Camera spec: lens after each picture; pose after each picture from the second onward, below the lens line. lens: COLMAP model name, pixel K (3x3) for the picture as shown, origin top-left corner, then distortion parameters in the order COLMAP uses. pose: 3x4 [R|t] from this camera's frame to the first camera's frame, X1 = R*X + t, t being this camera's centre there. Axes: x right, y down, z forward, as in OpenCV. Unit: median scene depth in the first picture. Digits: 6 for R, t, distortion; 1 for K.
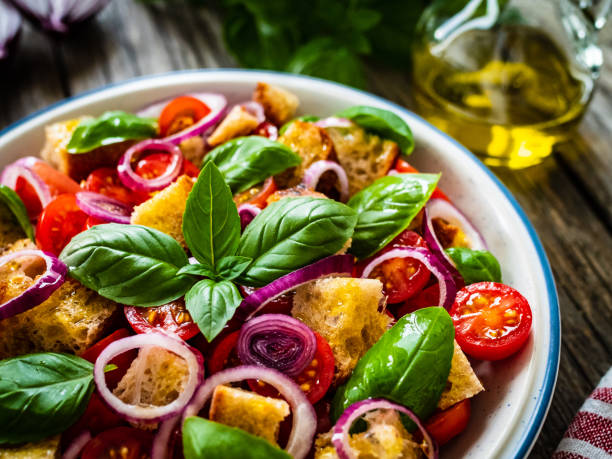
lens RADIAL K [[904.7, 0, 306.0], [0, 904.7, 229.5], [0, 0, 1]] dist [-0.125164, 0.124758]
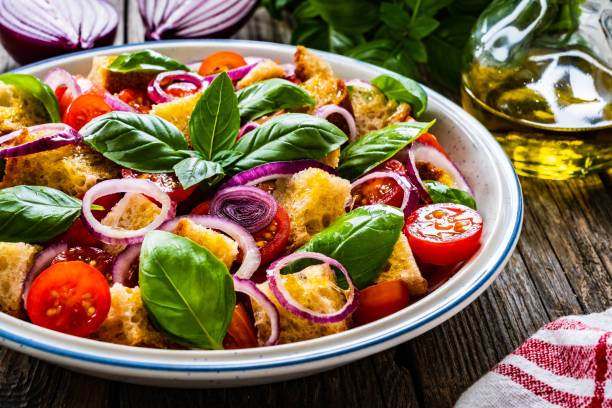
lens RADIAL K [[1380.8, 0, 306.0], [0, 1380.8, 204.0], [0, 0, 1]] dist [0.043334, 0.350387]
pose [[0.976040, 0.132716, -0.172433, 0.323882], [-0.172542, 0.954884, -0.241714, 0.499137], [0.132574, 0.265674, 0.954904, -0.611644]]
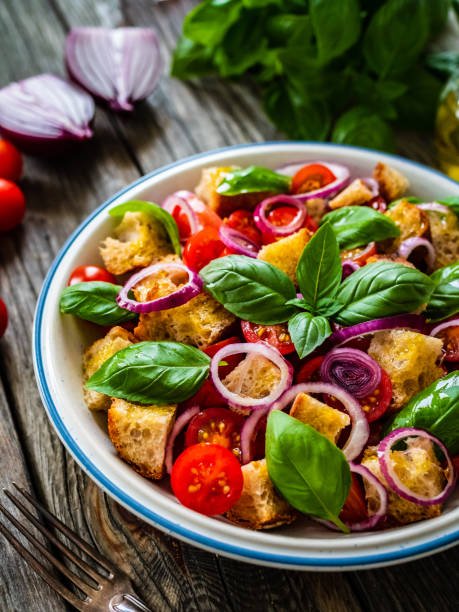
lens RADIAL K [[904.7, 0, 229.5], [0, 904.7, 306.0], [0, 0, 1]] dist [-0.125164, 0.124758]
pose [[0.962376, 0.195185, -0.189039, 0.024701], [-0.188315, 0.980633, 0.053823, -0.002045], [0.195883, -0.016199, 0.980493, -0.282827]]
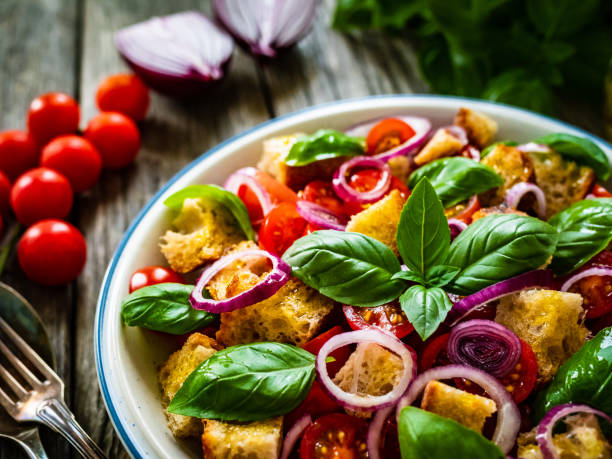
lens RADIAL K [[904.7, 0, 306.0], [0, 904.7, 229.5], [0, 0, 1]] dist [-0.125164, 0.124758]
pose [[0.986894, 0.048676, -0.153855, -0.079291], [-0.053972, 0.998078, -0.030436, 0.028751], [0.152078, 0.038341, 0.987625, -0.094108]]
